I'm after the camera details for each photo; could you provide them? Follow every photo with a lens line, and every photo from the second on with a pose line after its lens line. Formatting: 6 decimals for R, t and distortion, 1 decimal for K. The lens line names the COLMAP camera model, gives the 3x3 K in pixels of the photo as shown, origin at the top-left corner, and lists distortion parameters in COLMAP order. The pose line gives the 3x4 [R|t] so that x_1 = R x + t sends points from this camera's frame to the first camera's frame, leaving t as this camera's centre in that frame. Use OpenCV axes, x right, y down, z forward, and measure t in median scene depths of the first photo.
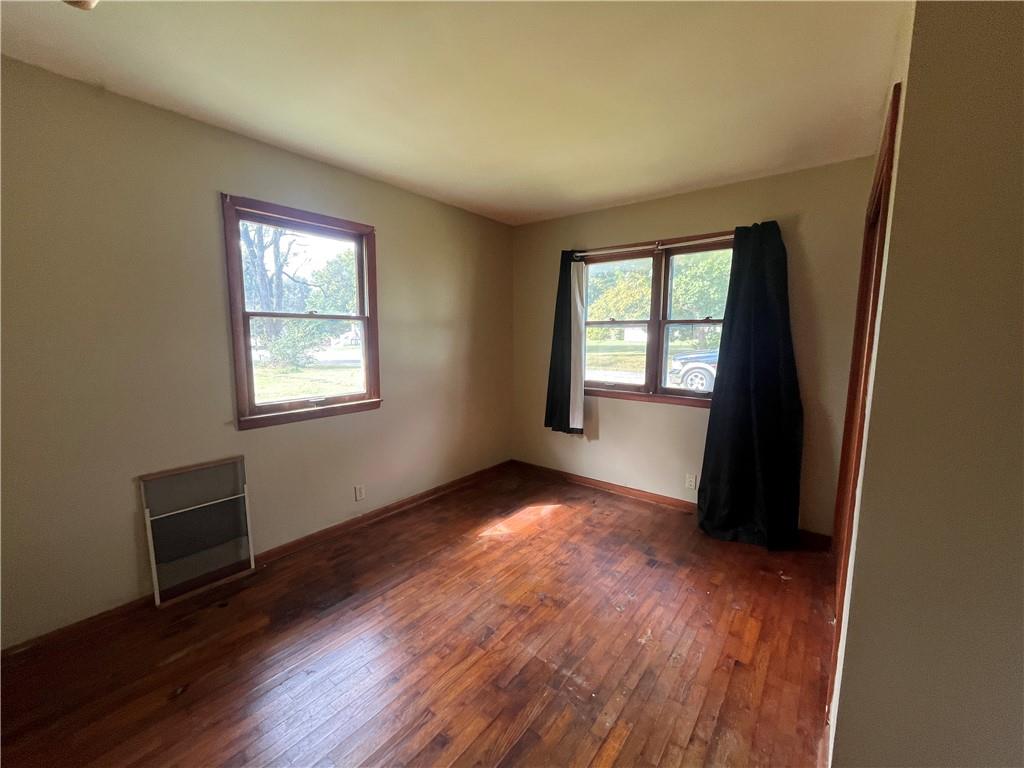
lens RADIAL K [[414.5, 0, 512.4], [0, 414.5, 385.7], [0, 0, 1]] dist [-0.006424, -0.000625]
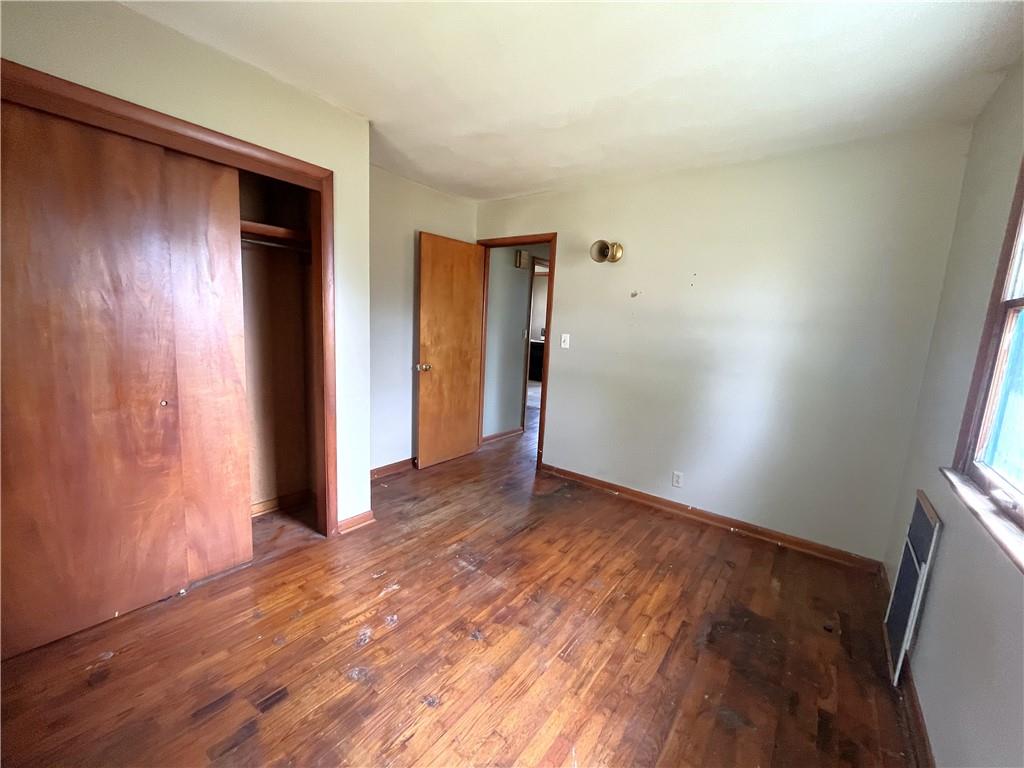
lens RADIAL K [[414.5, 0, 510.7], [0, 414.5, 384.7], [0, 0, 1]] dist [-0.006424, -0.000625]
pose [[-0.998407, -0.051511, -0.023034, 0.057047], [-0.055867, 0.959737, 0.275289, -0.213995], [0.007926, 0.276137, -0.961085, 1.834020]]
